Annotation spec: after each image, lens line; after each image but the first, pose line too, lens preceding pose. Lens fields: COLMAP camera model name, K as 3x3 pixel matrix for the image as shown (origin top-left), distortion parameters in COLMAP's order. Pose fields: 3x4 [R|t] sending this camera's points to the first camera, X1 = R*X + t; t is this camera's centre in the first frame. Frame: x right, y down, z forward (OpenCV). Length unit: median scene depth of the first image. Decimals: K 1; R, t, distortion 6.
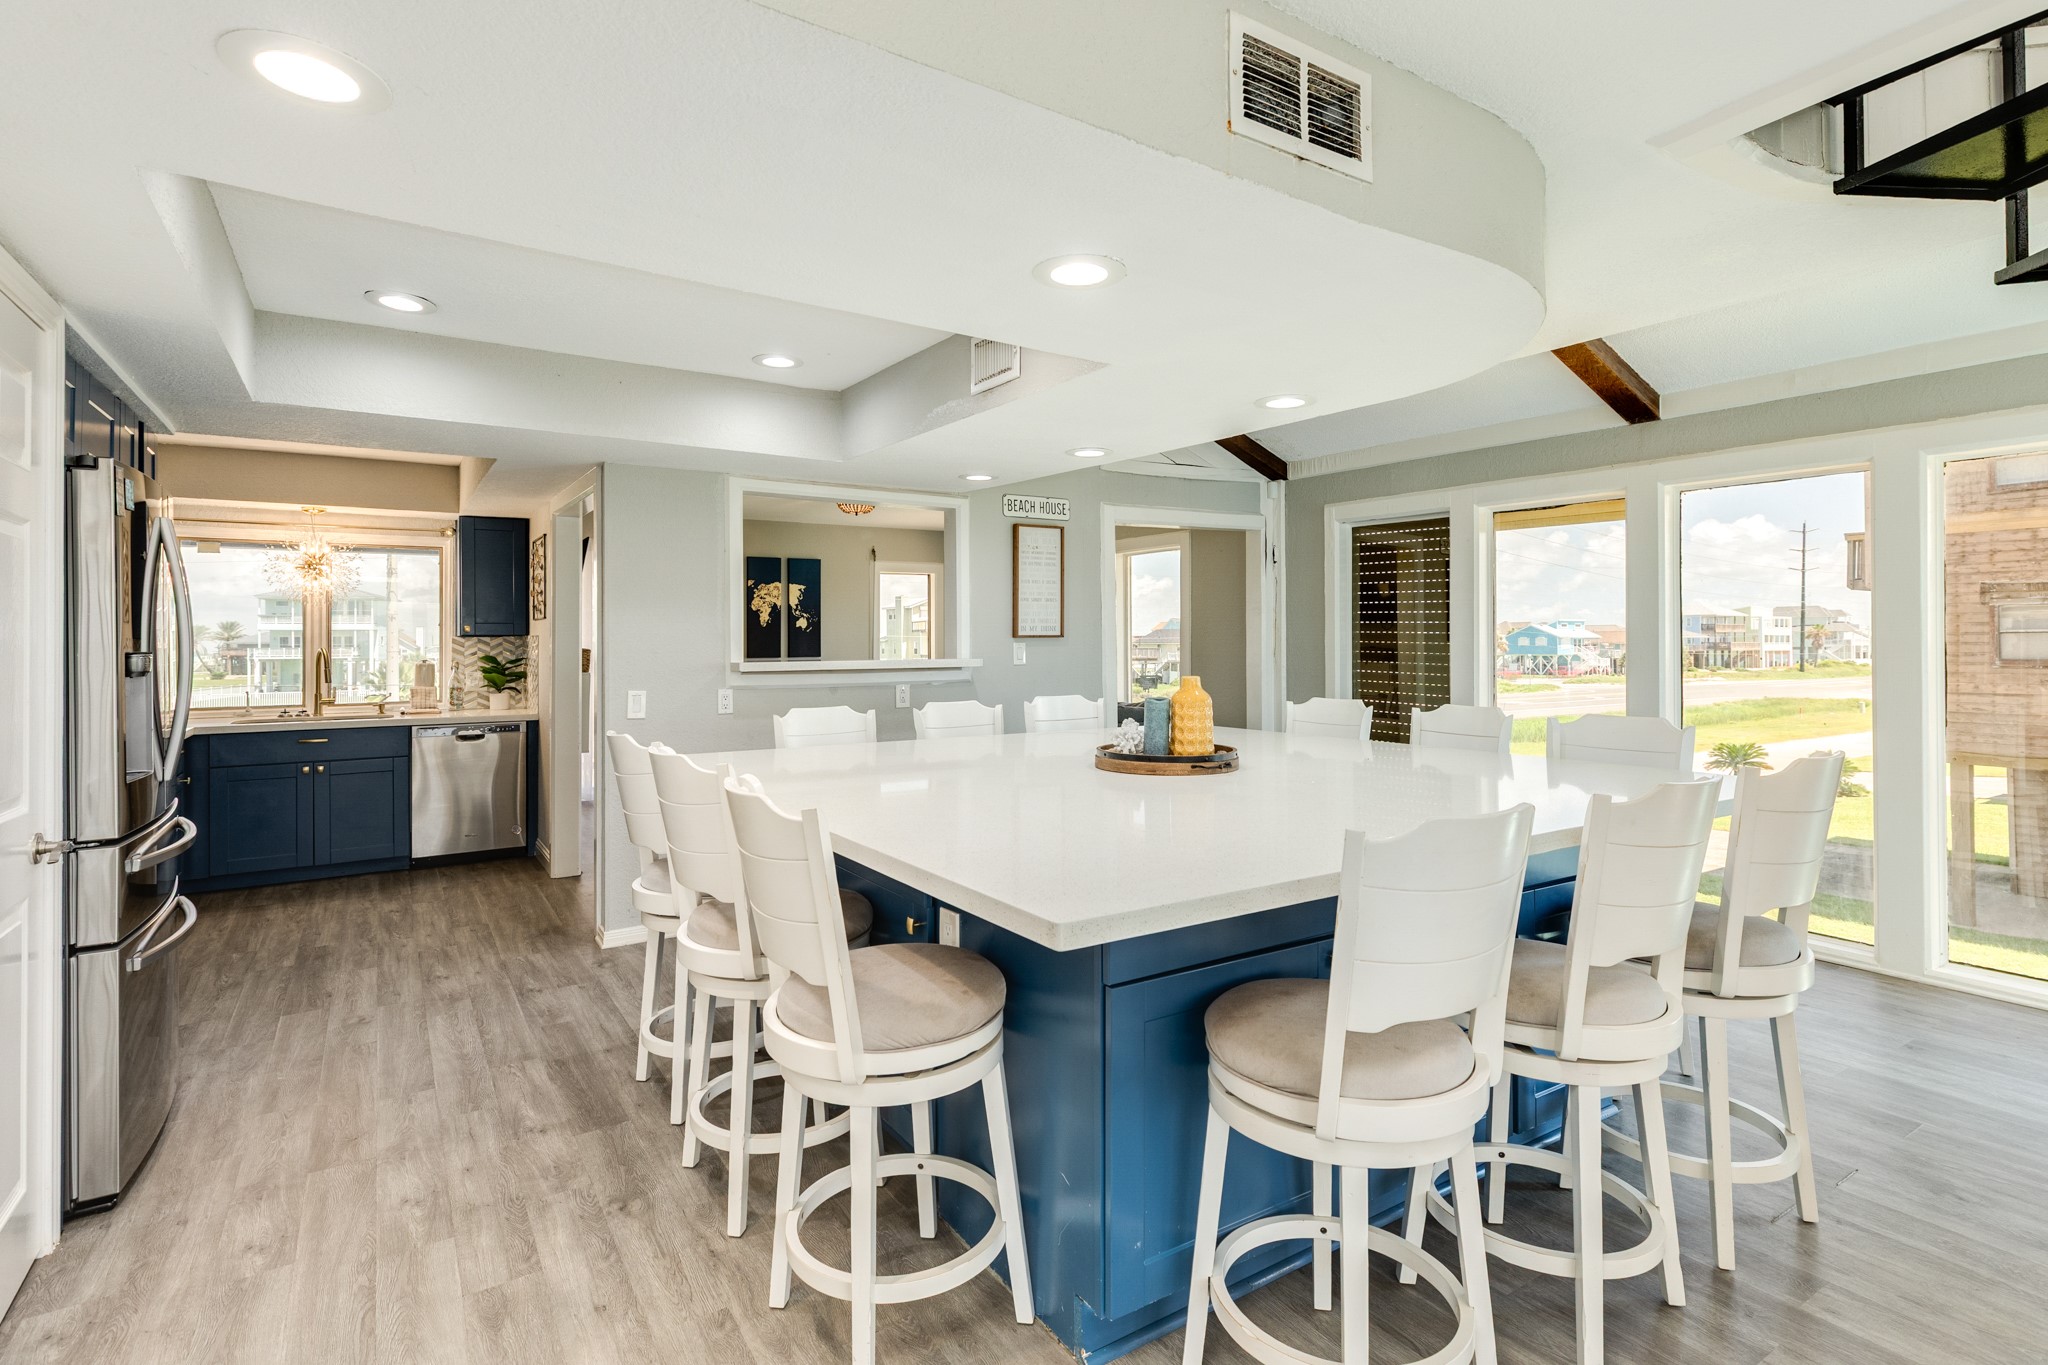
lens RADIAL K [[999.4, 0, 1019.6], [0, 999.4, 631.7], [0, 0, 1]] dist [-0.002263, 0.000802]
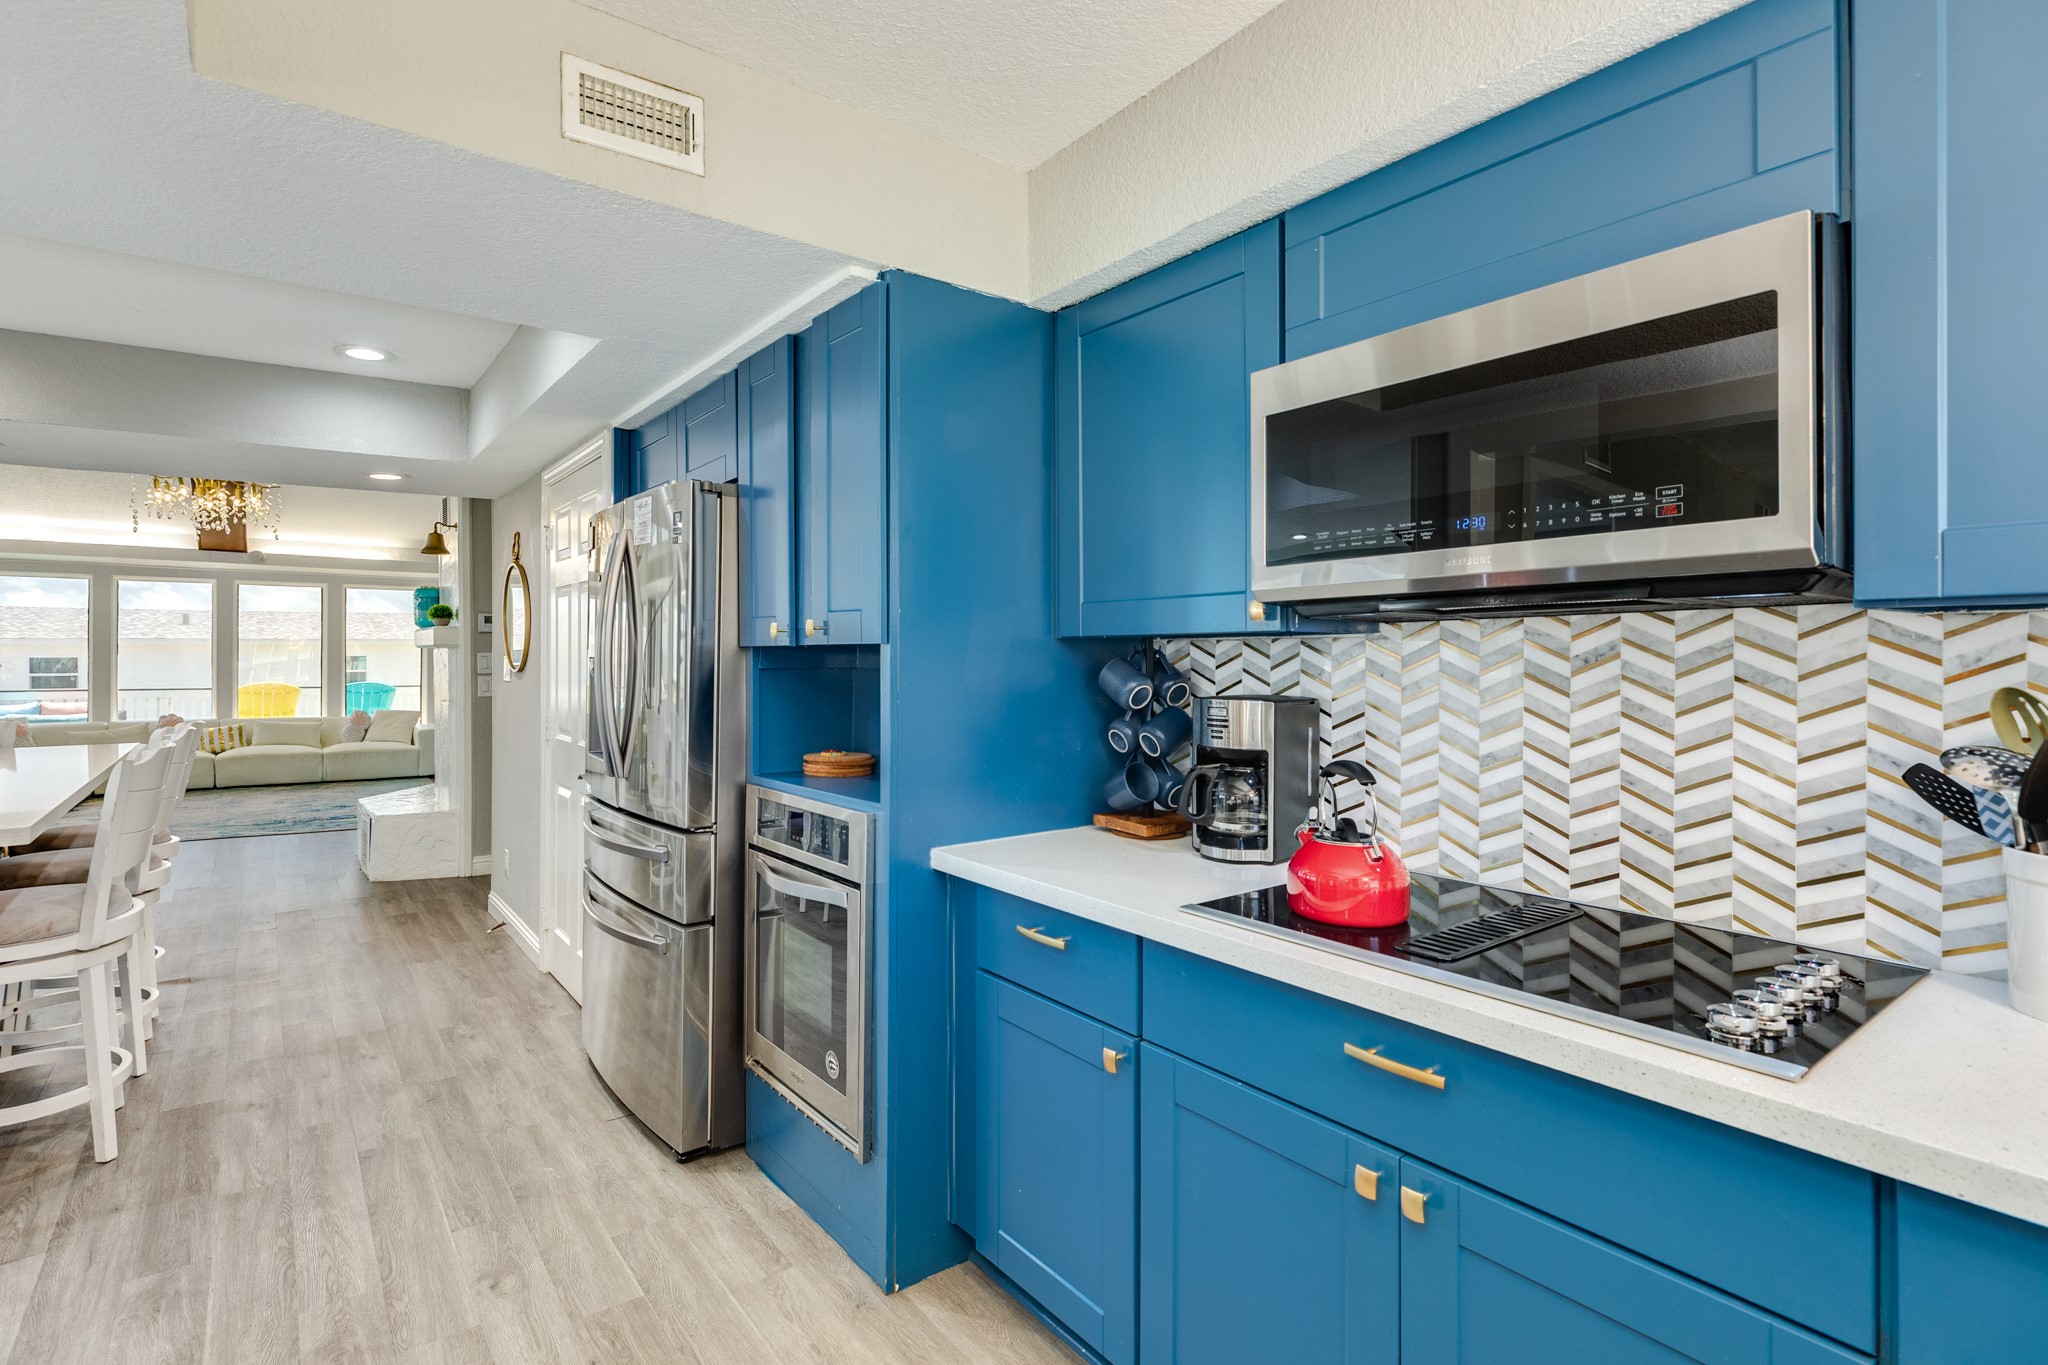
lens RADIAL K [[999.4, 0, 966.0], [0, 999.4, 657.3], [0, 0, 1]] dist [-0.002263, 0.000802]
pose [[-0.999050, 0.000465, -0.043569, -0.528859], [0.000793, 0.999972, -0.007501, 0.013616], [0.043564, -0.007528, -0.999022, 0.930505]]
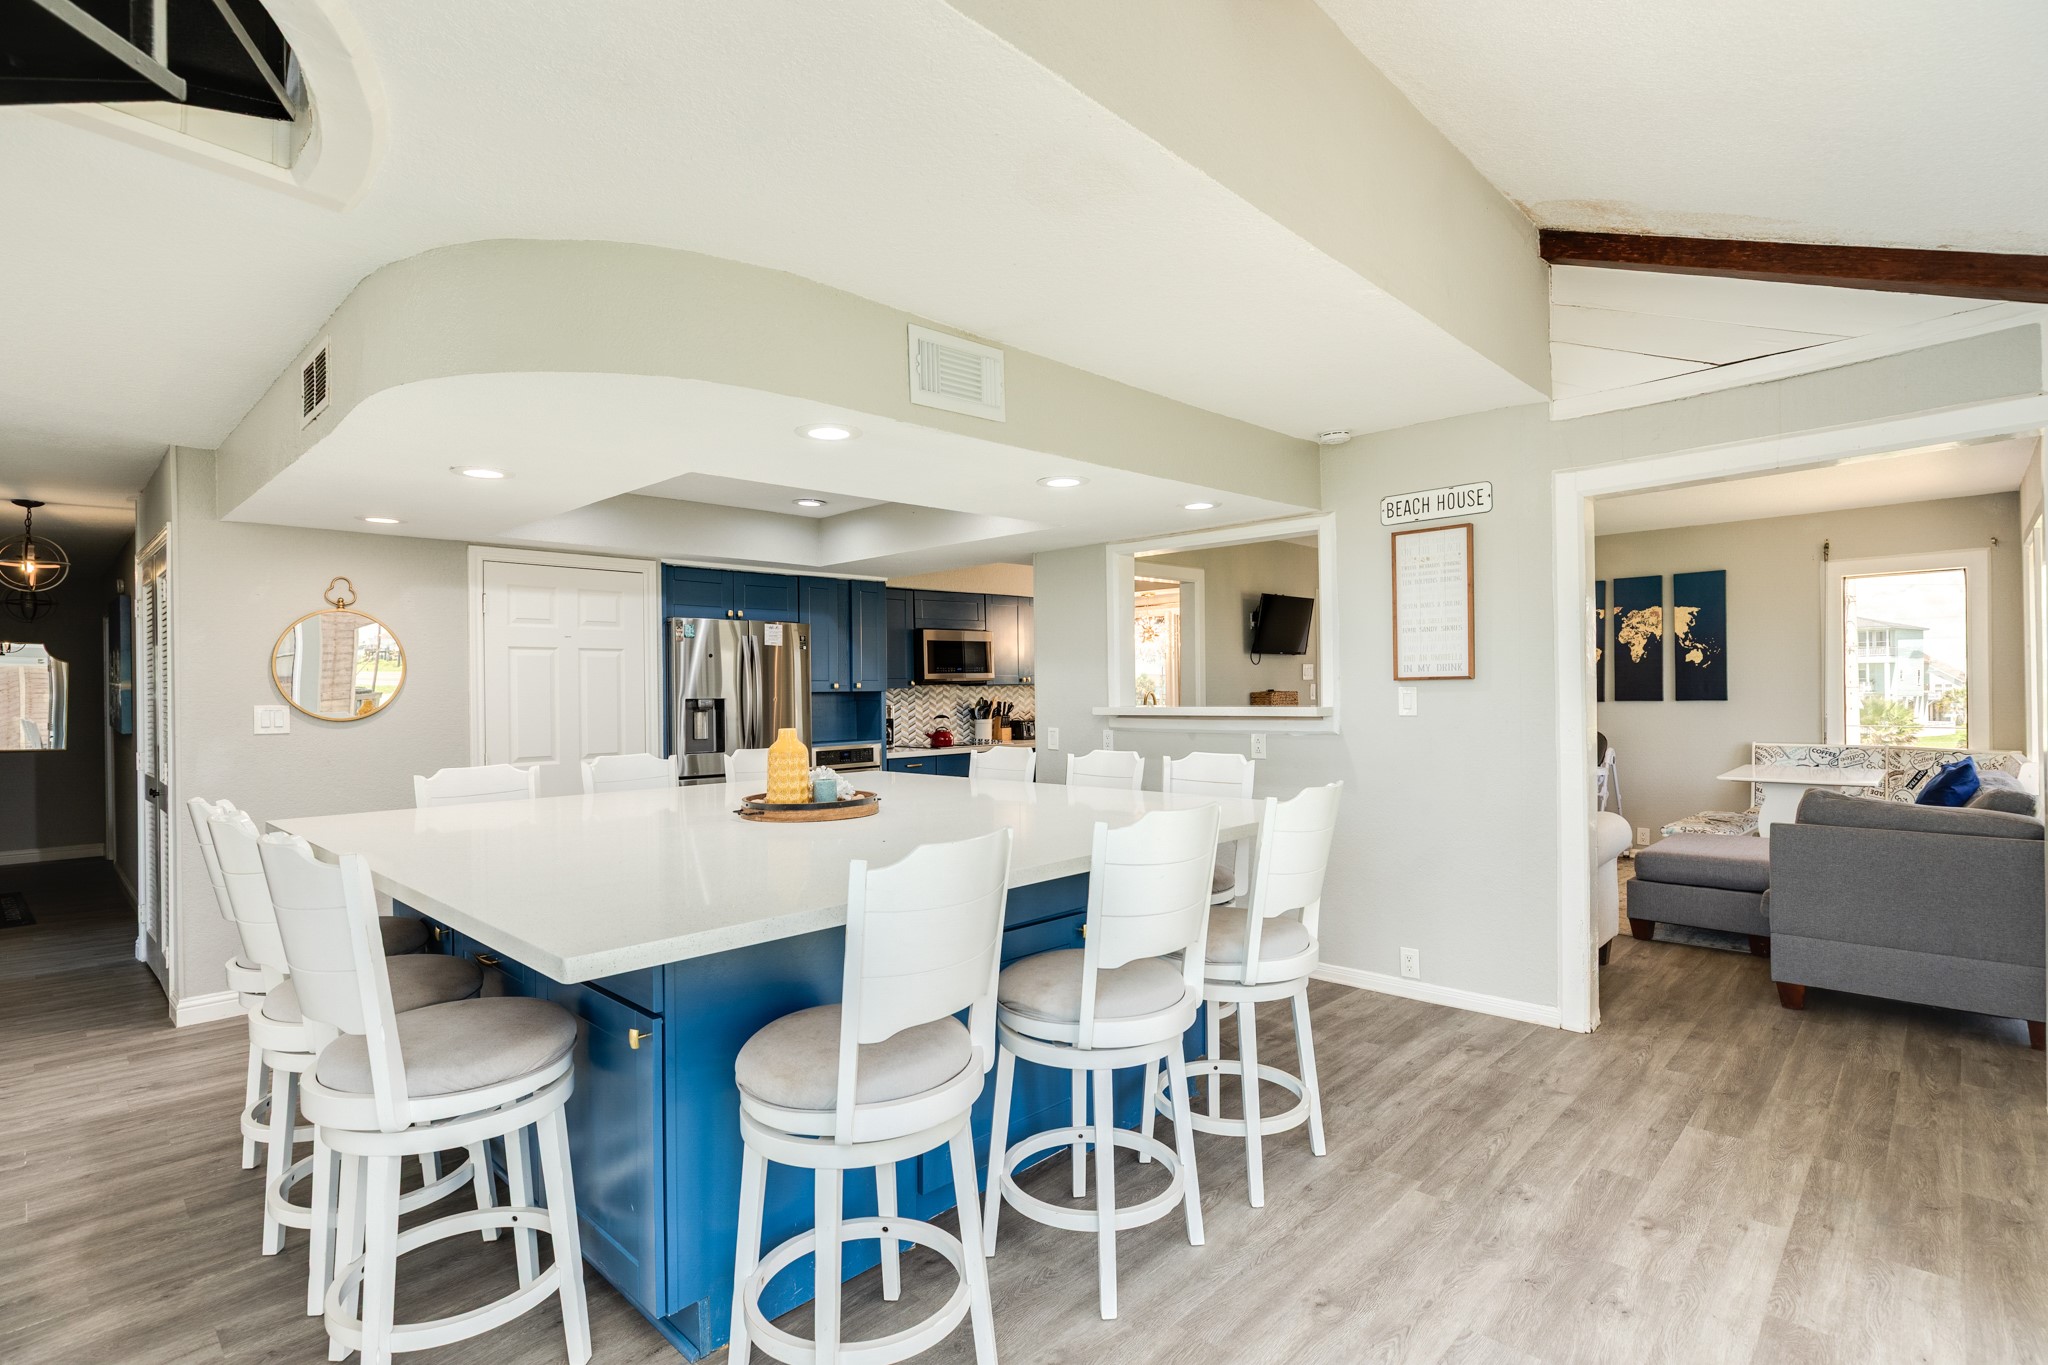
lens RADIAL K [[999.4, 0, 1039.3], [0, 999.4, 688.1], [0, 0, 1]] dist [-0.002263, 0.000802]
pose [[0.248525, -0.001055, -0.968625, 0.609446], [0.022525, 0.999735, 0.004690, 0.001551], [0.968364, -0.022984, 0.248483, 0.484888]]
